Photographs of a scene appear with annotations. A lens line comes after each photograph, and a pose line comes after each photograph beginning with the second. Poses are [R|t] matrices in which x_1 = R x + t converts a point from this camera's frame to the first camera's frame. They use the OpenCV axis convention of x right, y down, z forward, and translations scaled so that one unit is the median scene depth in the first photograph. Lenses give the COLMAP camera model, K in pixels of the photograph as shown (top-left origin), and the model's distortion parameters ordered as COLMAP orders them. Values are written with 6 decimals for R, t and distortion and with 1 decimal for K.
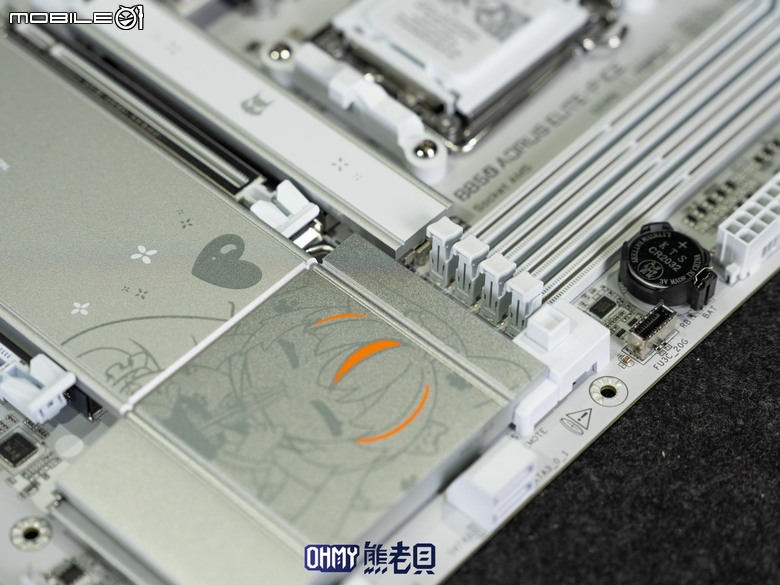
lens RADIAL K [[2279.2, 0, 390.0], [0, 2279.2, 292.5], [0, 0, 1]] dist [0.336871, -1.112848]
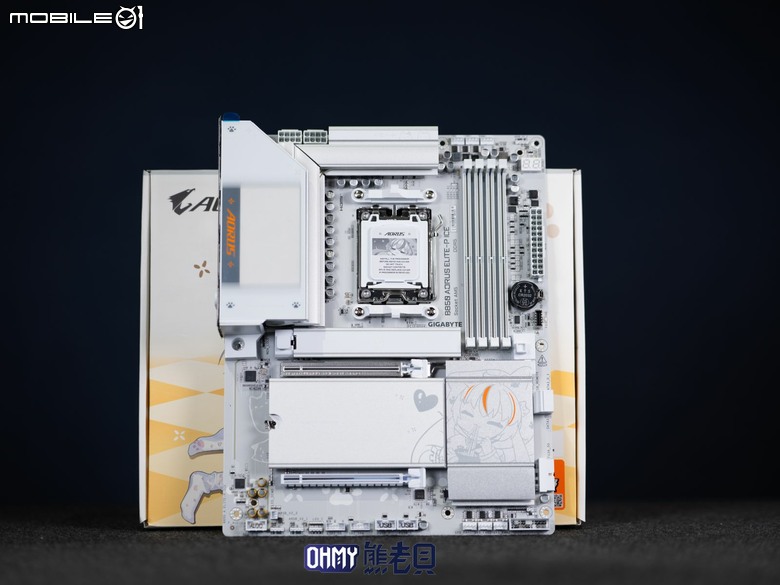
lens RADIAL K [[1771.3, 0, 390.0], [0, 1771.3, 292.5], [0, 0, 1]] dist [0.022680, -0.006405]
pose [[0.729276, -0.667883, 0.148622, -0.341857], [0.503425, 0.670870, 0.544515, -1.339360], [-0.463379, -0.322282, 0.825478, -0.800460]]
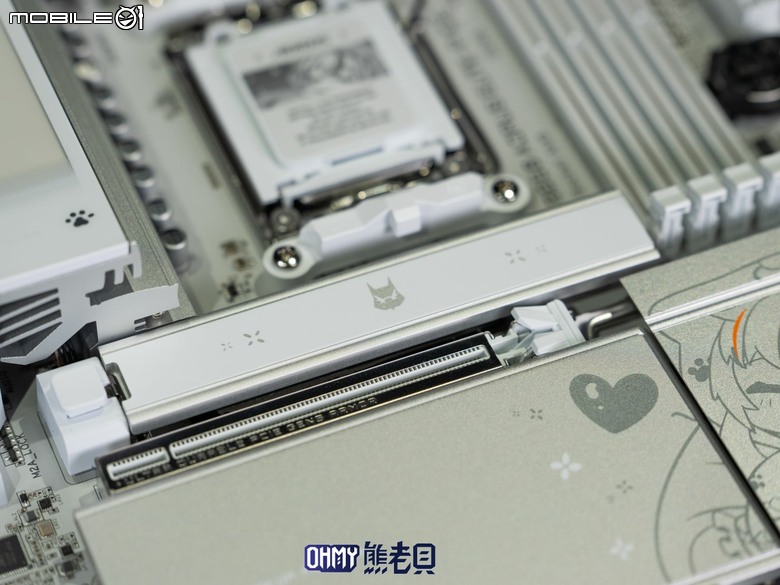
lens RADIAL K [[2597.4, 0, 390.0], [0, 2597.4, 292.5], [0, 0, 1]] dist [0.667045, -1.925707]
pose [[0.411607, -0.699654, 0.584007, -0.627954], [0.688080, 0.658766, 0.304259, -0.381070], [-0.597600, 0.276608, 0.752570, 0.302017]]
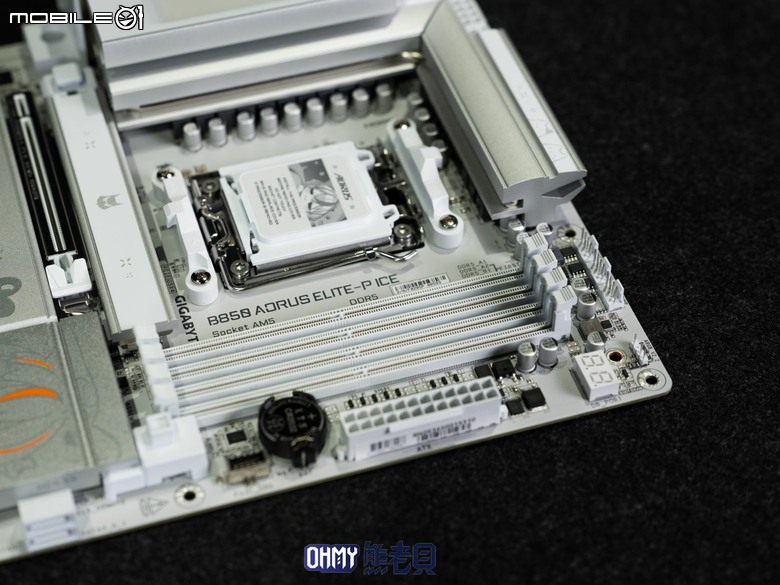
lens RADIAL K [[1771.3, 0, 390.0], [0, 1771.3, 292.5], [0, 0, 1]] dist [0.022680, -0.006405]
pose [[0.870526, 0.357826, -0.337854, 0.467468], [-0.376231, 0.926451, 0.011807, -0.110852], [0.317230, 0.116833, 0.941124, 0.090970]]
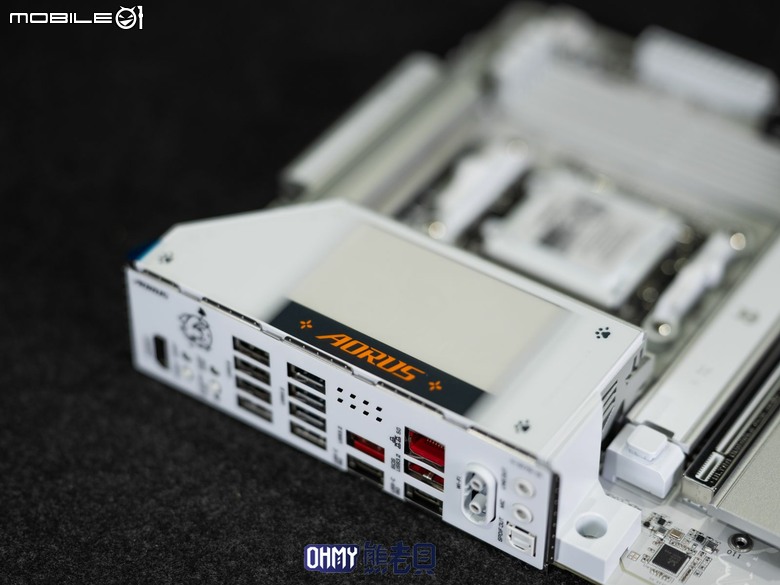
lens RADIAL K [[1914.6, 0, 390.0], [0, 1914.6, 292.5], [0, 0, 1]] dist [0.066946, -0.127736]
pose [[-0.147257, -0.674448, 0.723488, -0.806012], [0.757069, 0.393868, 0.521262, -0.807055], [-0.636523, 0.624490, 0.452604, 0.665812]]
